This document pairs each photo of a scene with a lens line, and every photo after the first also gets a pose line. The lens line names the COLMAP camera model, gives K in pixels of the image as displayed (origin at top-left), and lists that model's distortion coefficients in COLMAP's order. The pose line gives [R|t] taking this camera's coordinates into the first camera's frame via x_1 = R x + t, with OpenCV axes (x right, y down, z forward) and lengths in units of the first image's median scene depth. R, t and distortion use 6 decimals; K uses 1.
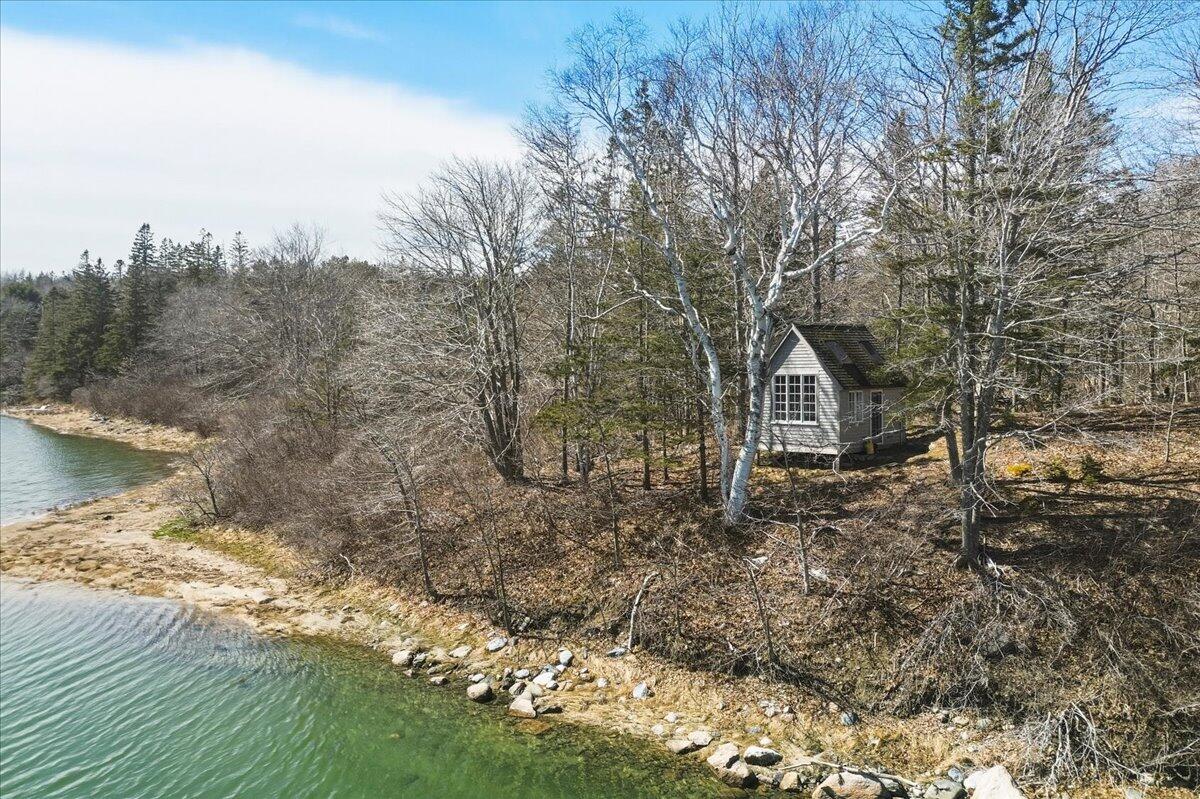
lens RADIAL K [[1002.3, 0, 603.4], [0, 1002.3, 364.2], [0, 0, 1]] dist [0.064884, -0.056138]
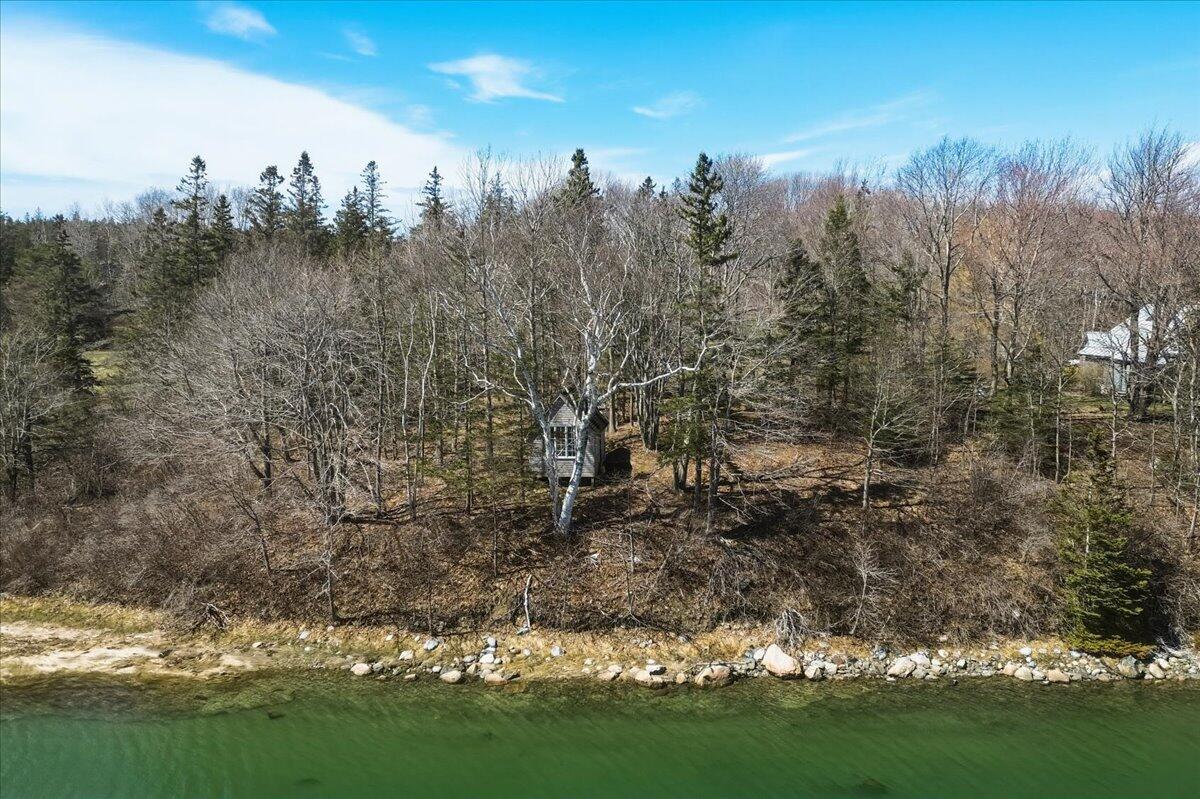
lens RADIAL K [[1002.3, 0, 603.4], [0, 1002.3, 364.2], [0, 0, 1]] dist [0.064884, -0.056138]
pose [[0.794548, -0.046520, 0.605417, -0.847351], [0.003937, 0.997435, 0.071475, -0.241186], [-0.607189, -0.054407, 0.792693, -0.278219]]
